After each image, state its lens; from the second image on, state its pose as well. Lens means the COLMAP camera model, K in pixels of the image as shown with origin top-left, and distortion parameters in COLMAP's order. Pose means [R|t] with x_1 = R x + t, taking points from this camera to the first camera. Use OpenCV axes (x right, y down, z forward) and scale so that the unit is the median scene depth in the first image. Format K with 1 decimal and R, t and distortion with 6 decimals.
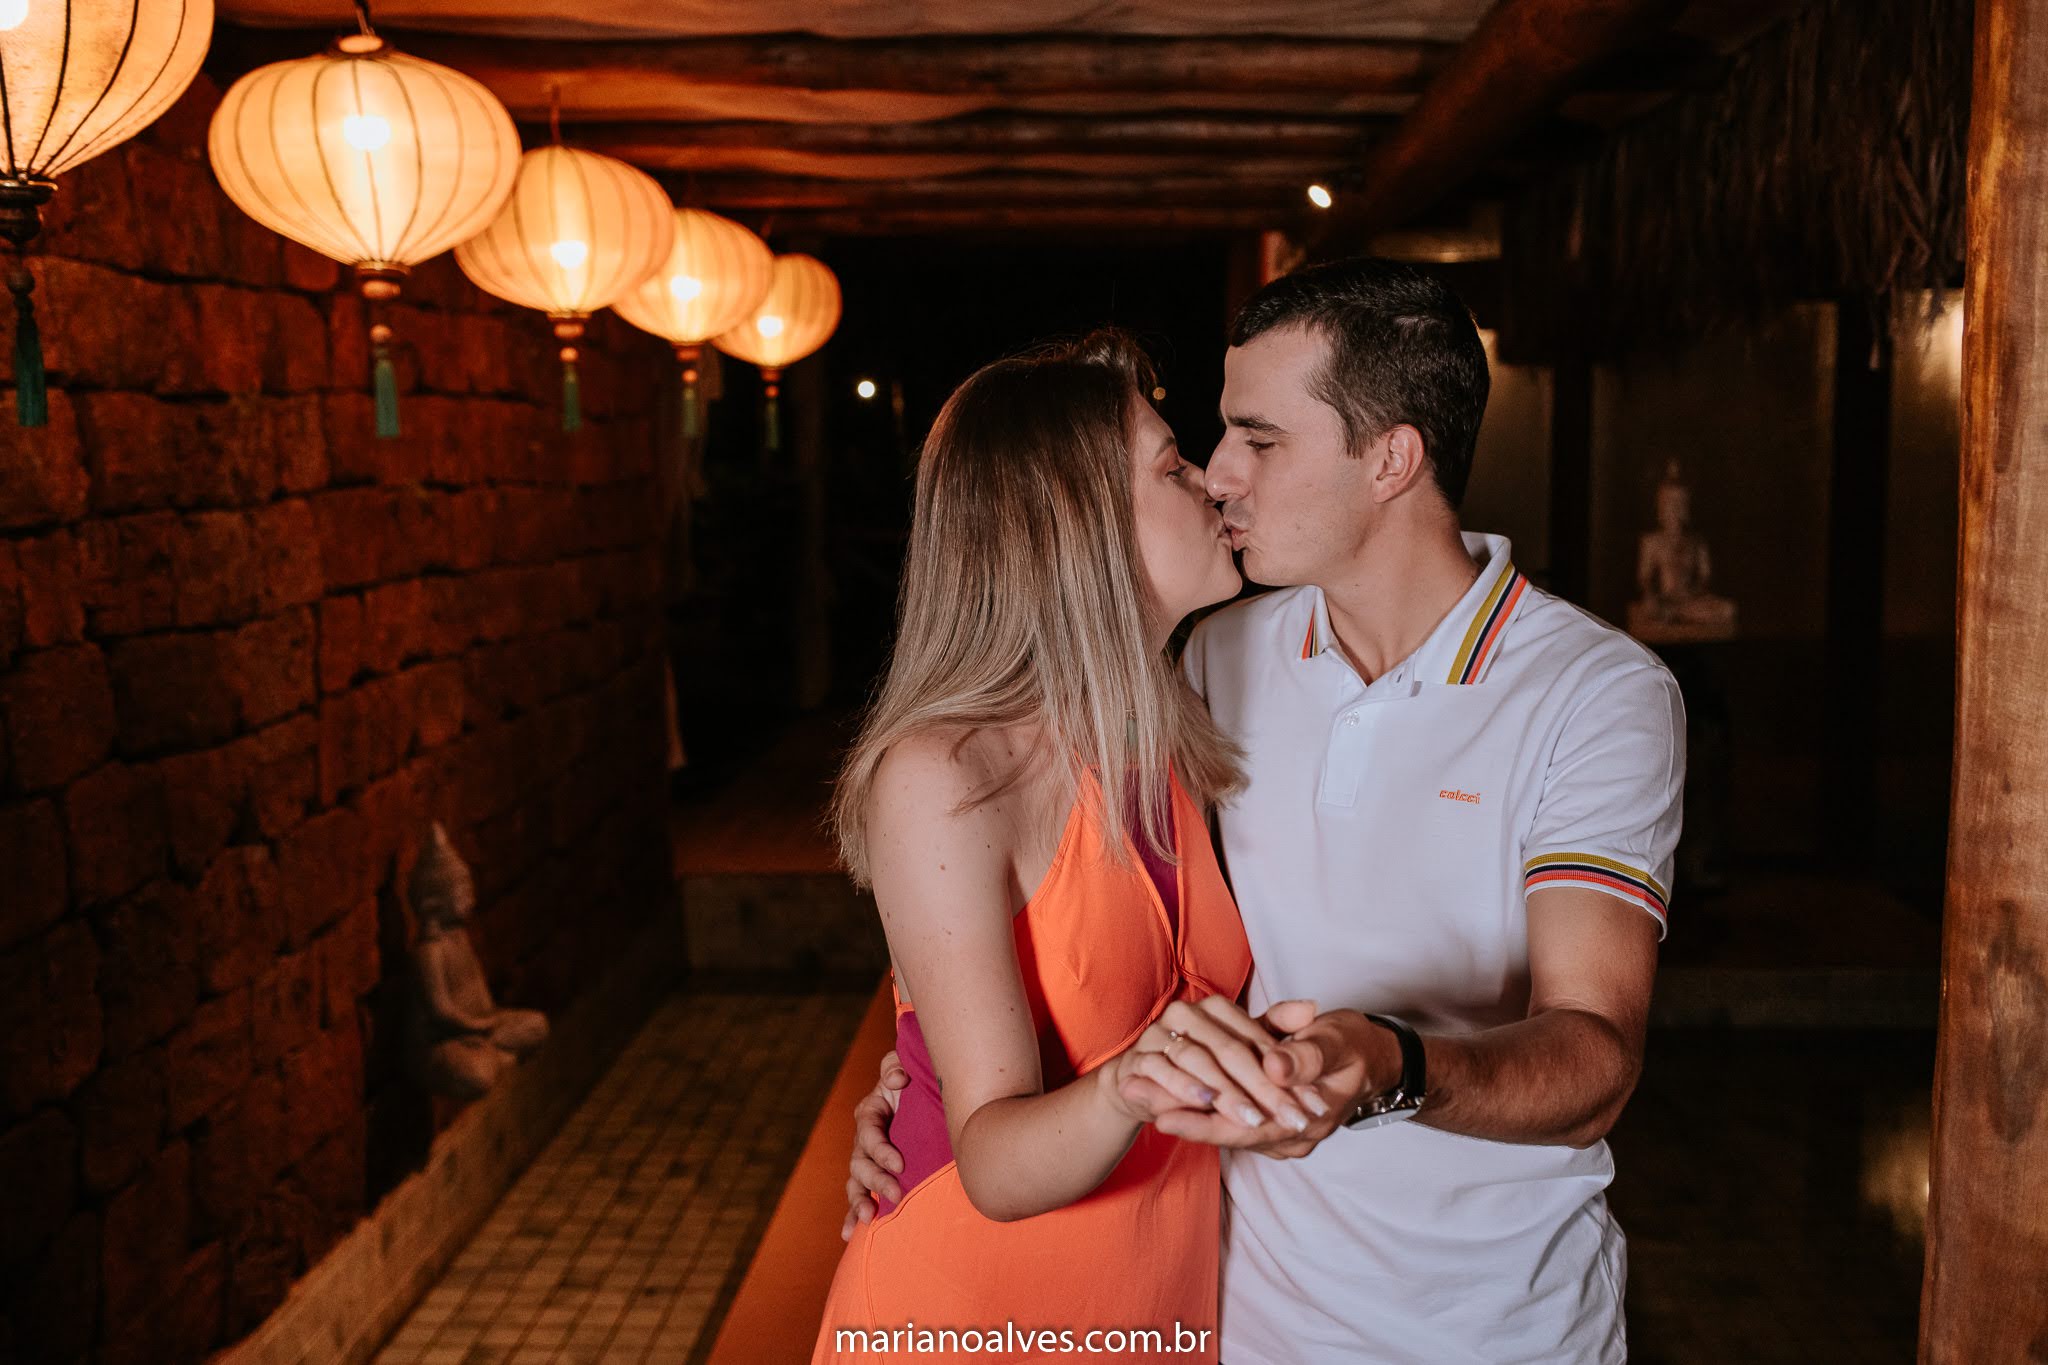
lens RADIAL K [[2022.2, 0, 1023.8], [0, 2022.2, 701.4], [0, 0, 1]] dist [0.004161, -0.006196]
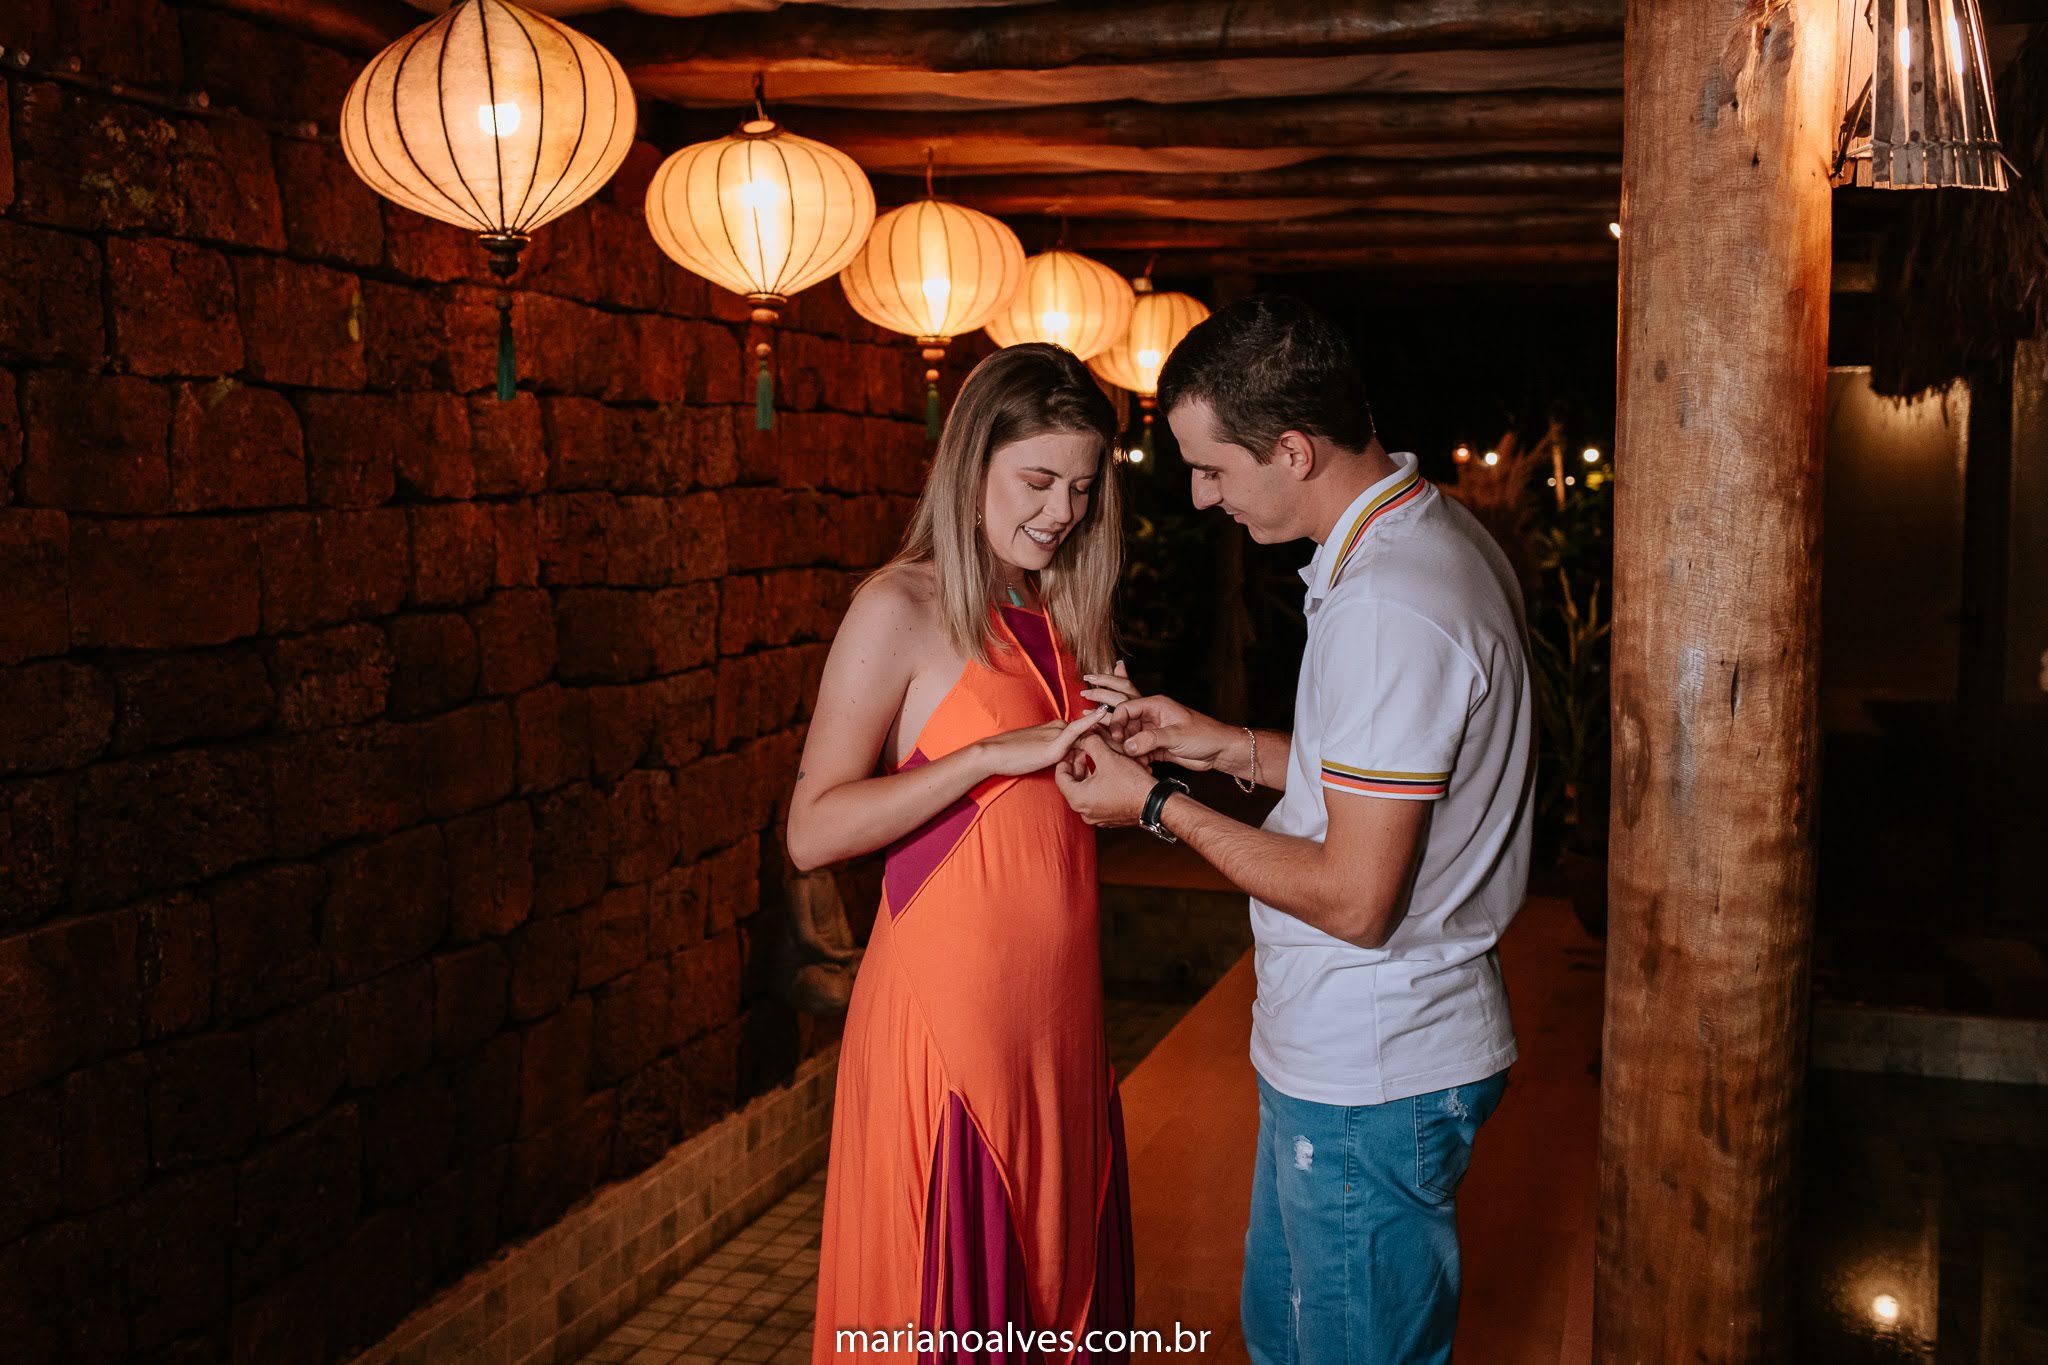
lens RADIAL K [[2229.1, 0, 950.1], [0, 2229.1, 678.4], [0, 0, 1]] dist [0.011852, -0.022816]
pose [[0.965310, 0.037154, -0.258450, 0.133658], [-0.050059, 0.997797, -0.043528, 0.064474], [0.256263, 0.054955, 0.965044, -0.253171]]
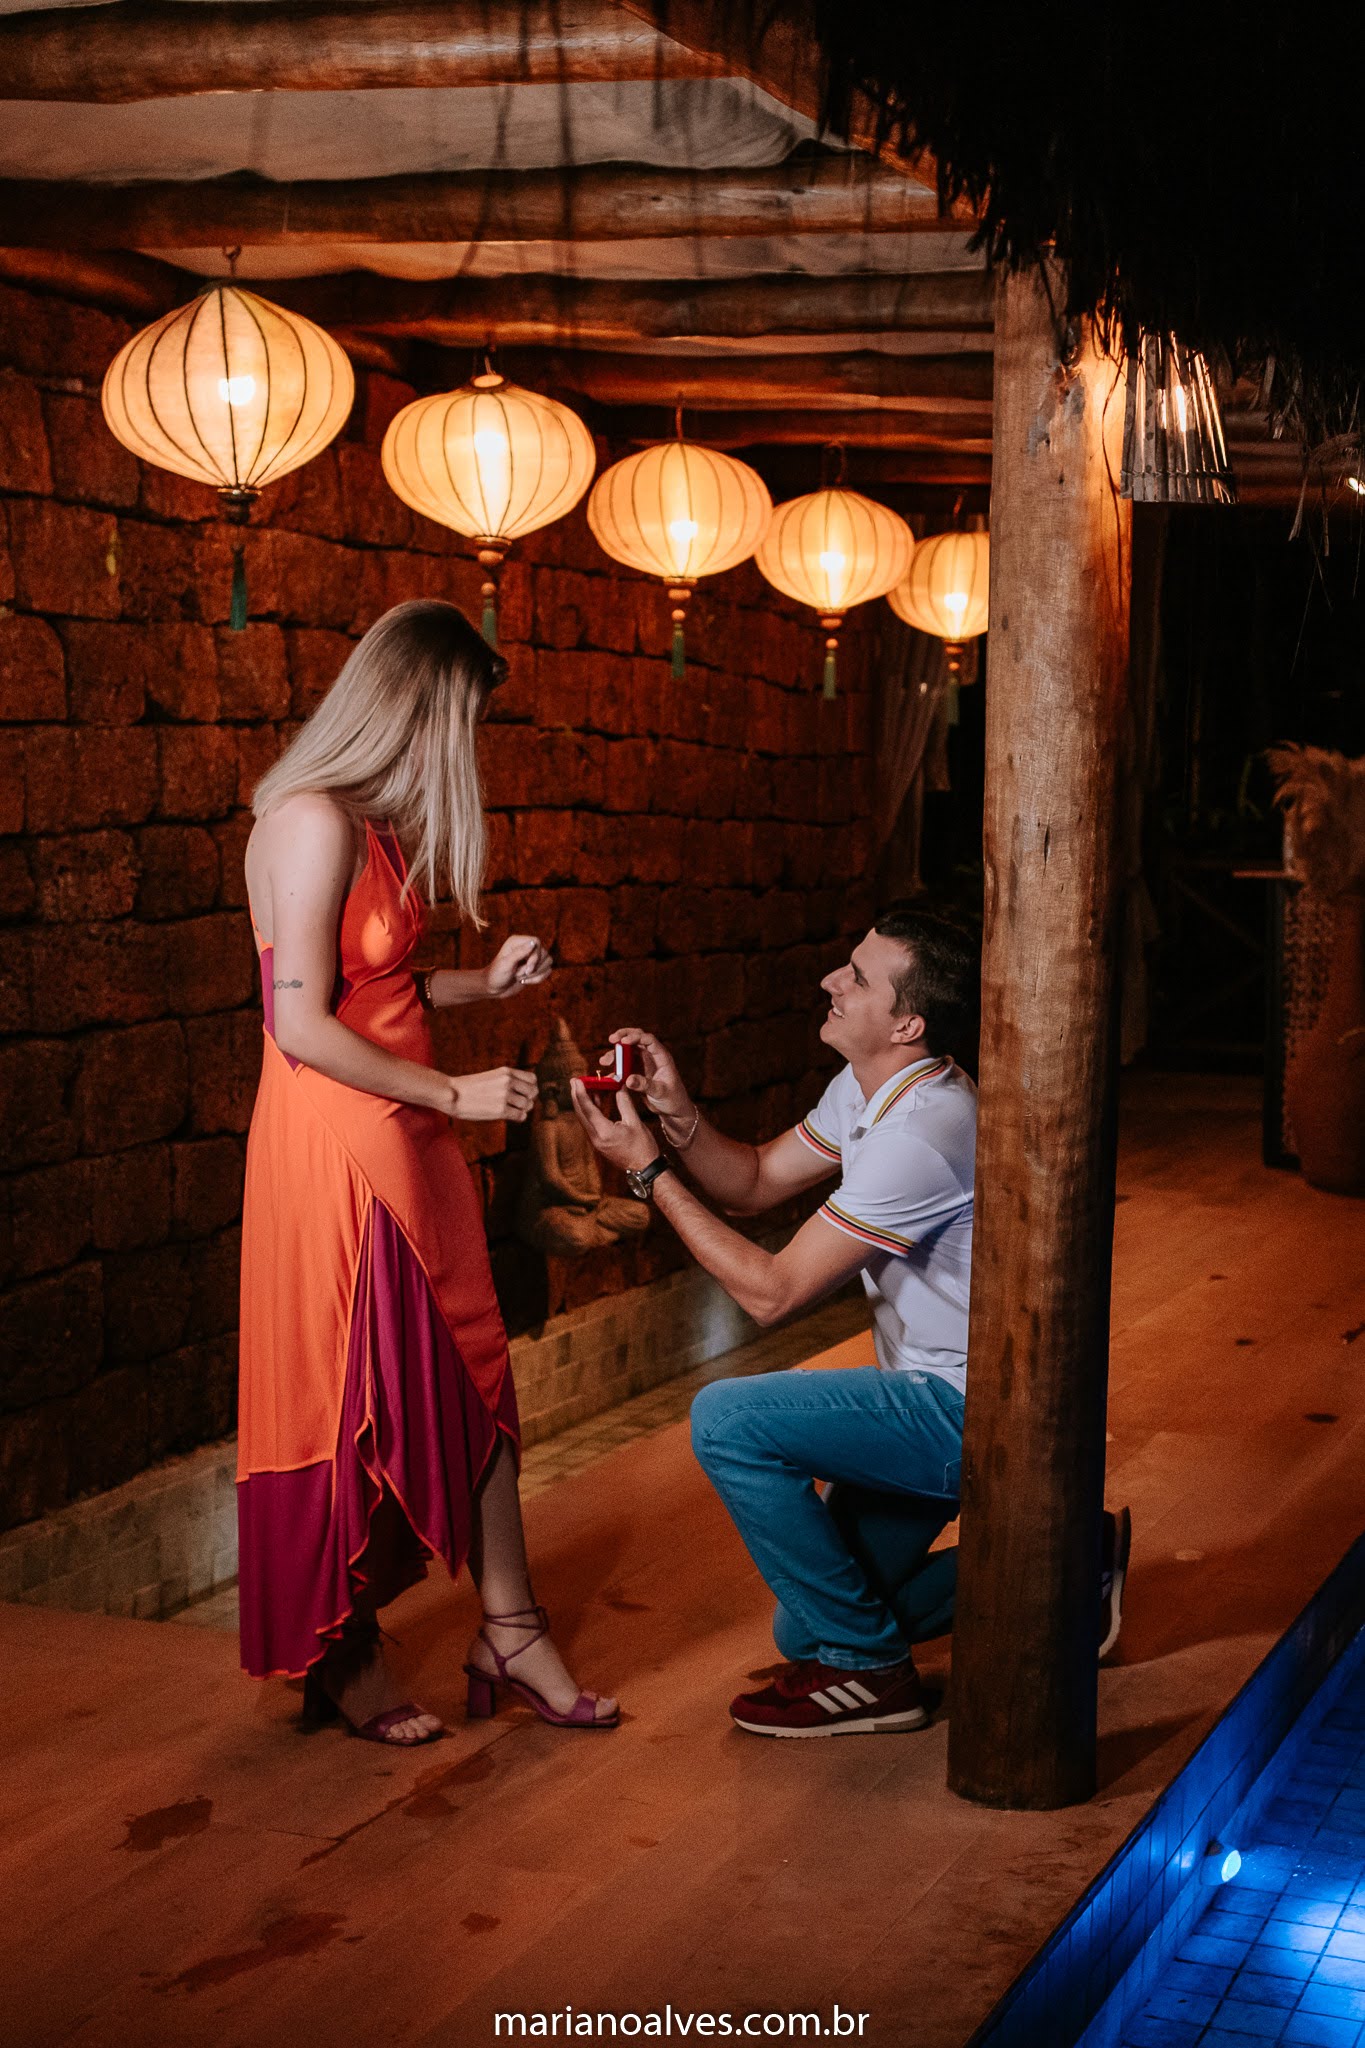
lens RADIAL K [[3037.3, 0, 822.4], [0, 3037.3, 1083.5], [0, 0, 1]] dist [0.013510, -0.030921]
pose [[0.956045, 0.064780, -0.285975, 0.405653], [-0.074584, 0.996937, -0.023516, 0.147048], [0.283576, 0.043811, 0.957948, -0.713428]]
